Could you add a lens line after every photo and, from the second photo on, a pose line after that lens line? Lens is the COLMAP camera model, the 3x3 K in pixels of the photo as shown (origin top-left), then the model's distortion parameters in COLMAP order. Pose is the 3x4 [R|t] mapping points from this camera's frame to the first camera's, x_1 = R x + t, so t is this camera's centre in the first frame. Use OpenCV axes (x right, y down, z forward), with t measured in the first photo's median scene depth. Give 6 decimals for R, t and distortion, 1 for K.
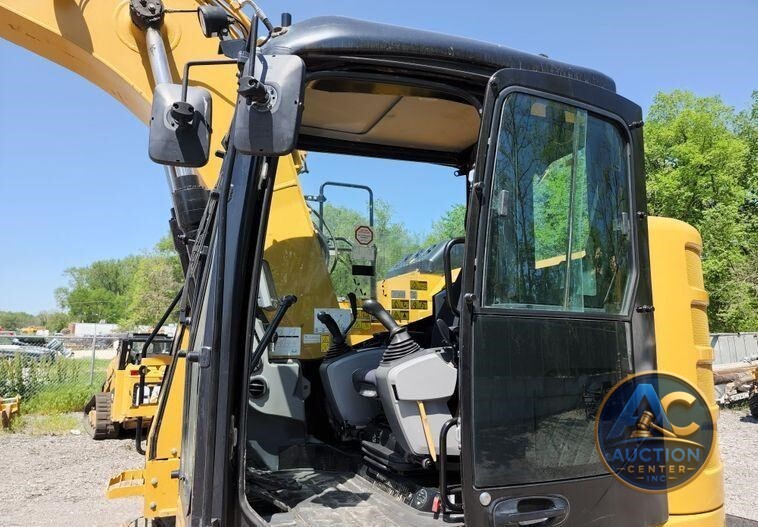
lens RADIAL K [[517.0, 0, 368.1], [0, 517.0, 268.8], [0, 0, 1]] dist [0.078091, -0.074467]
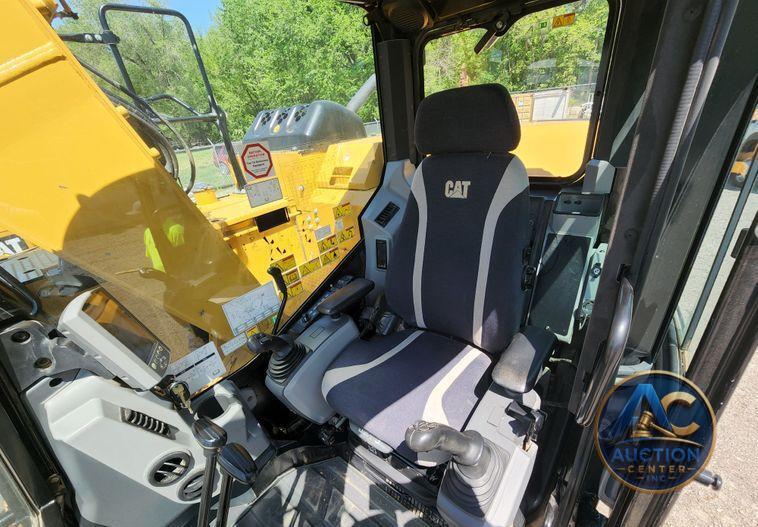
lens RADIAL K [[317.4, 0, 378.4], [0, 317.4, 278.3], [0, 0, 1]] dist [-0.000339, -0.000069]
pose [[0.866088, -0.318868, 0.384987, -0.089562], [0.039224, 0.811115, 0.583570, -0.205206], [-0.498350, -0.490322, 0.715005, 0.746658]]
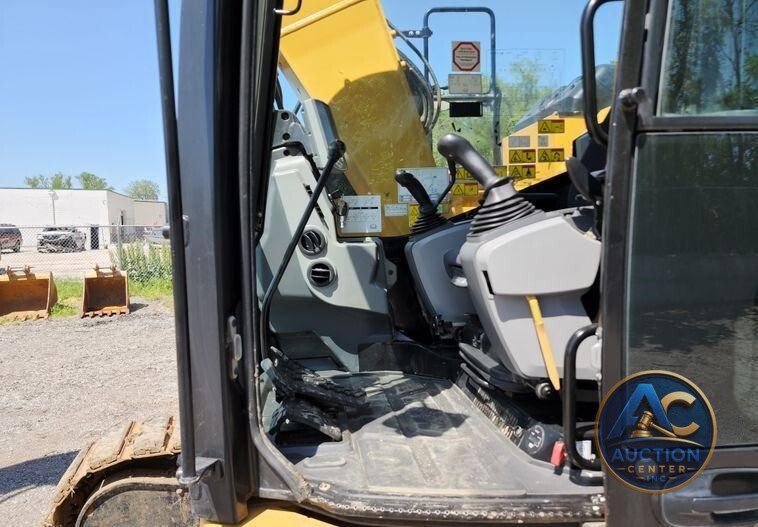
lens RADIAL K [[517.0, 0, 368.1], [0, 517.0, 268.8], [0, 0, 1]] dist [0.078091, -0.074467]
pose [[0.962428, -0.011514, -0.271294, 0.064247], [0.071815, 0.974318, 0.213417, 0.064072], [0.261869, -0.224881, 0.938538, 0.307528]]
